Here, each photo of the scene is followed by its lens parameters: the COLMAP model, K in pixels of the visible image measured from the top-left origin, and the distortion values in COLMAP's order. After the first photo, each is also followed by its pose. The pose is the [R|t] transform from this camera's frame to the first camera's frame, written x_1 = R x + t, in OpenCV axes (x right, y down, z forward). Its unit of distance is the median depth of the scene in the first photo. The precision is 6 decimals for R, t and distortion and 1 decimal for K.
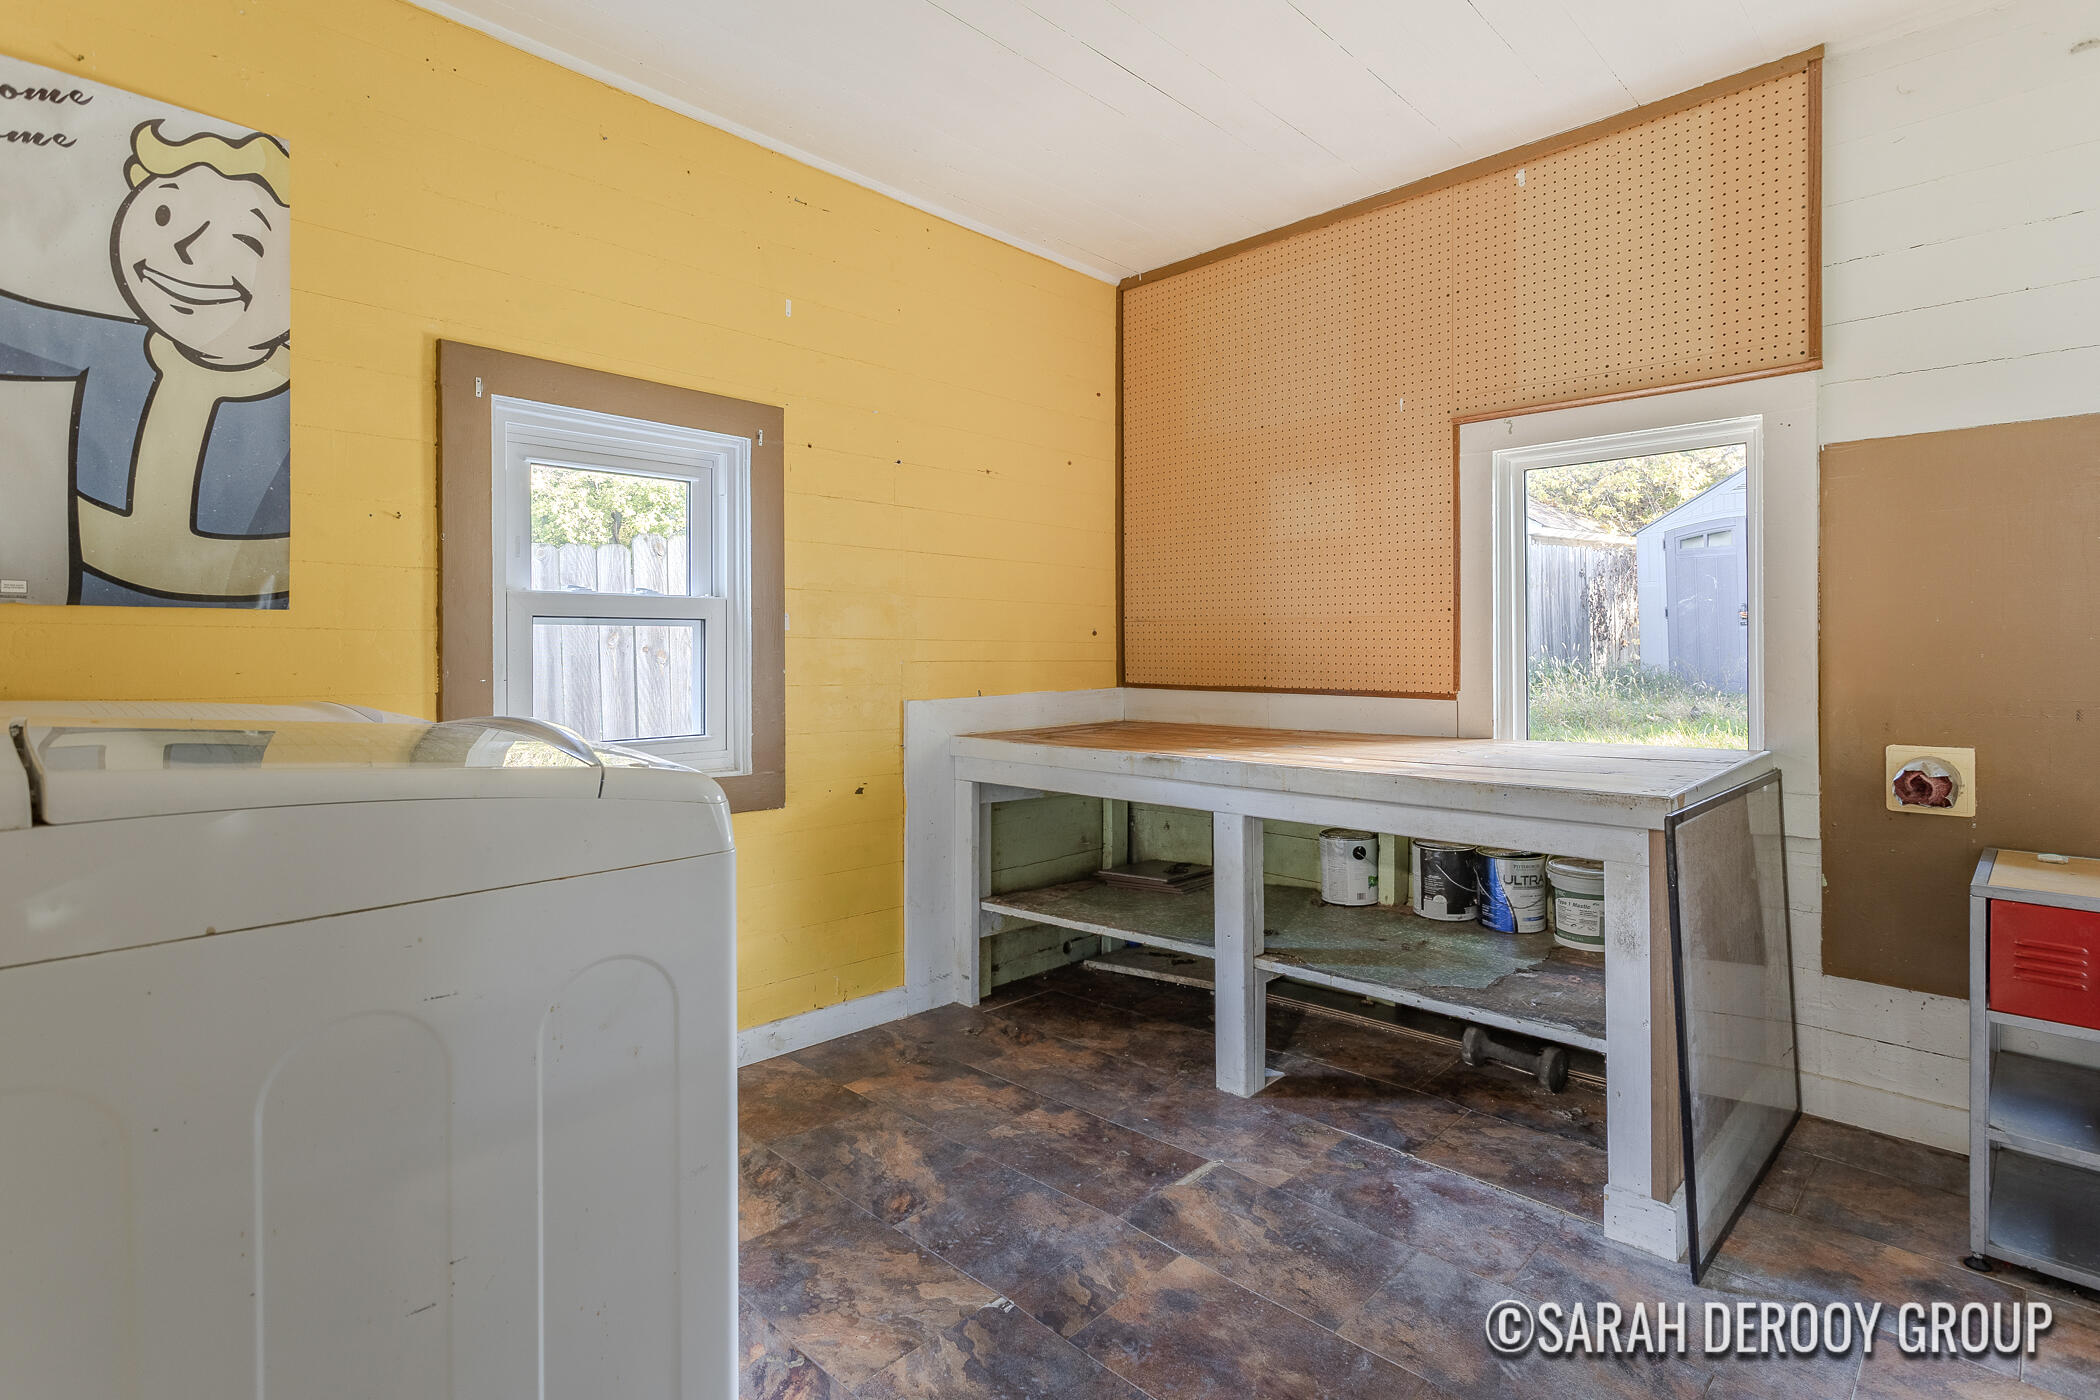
lens RADIAL K [[1025.2, 0, 1104.7], [0, 1025.2, 654.0], [0, 0, 1]] dist [0.030159, -0.000694]
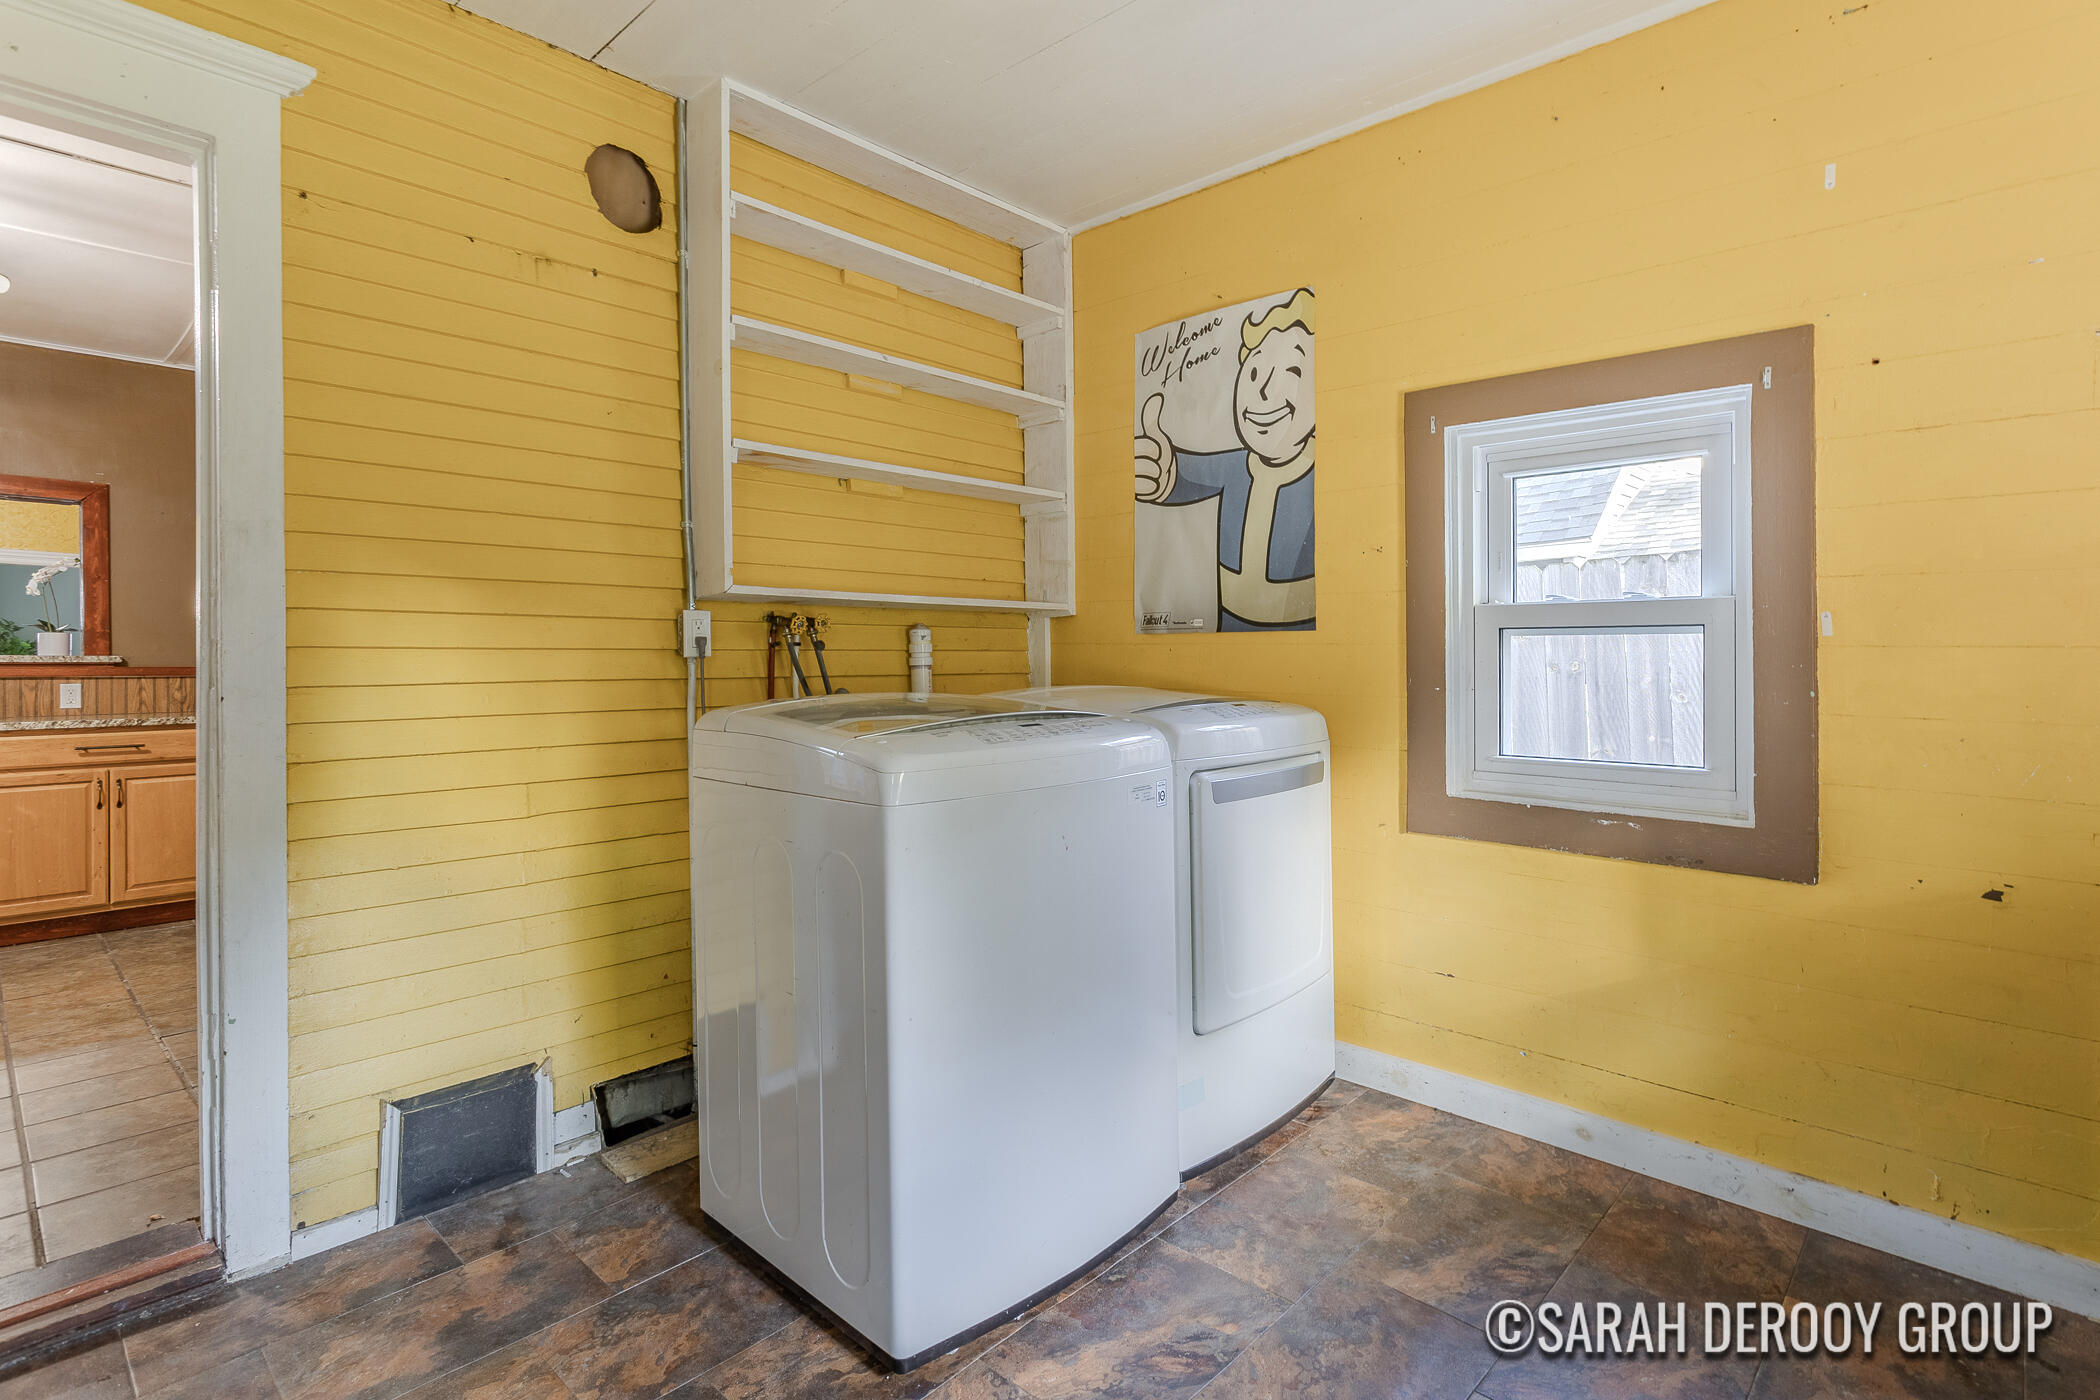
lens RADIAL K [[1025.2, 0, 1012.1], [0, 1025.2, 664.1], [0, 0, 1]] dist [0.030159, -0.000694]
pose [[0.011724, 0.011031, -0.999870, 0.576597], [-0.005047, 0.999927, 0.010972, -0.012342], [0.999919, 0.004918, 0.011778, 0.620204]]
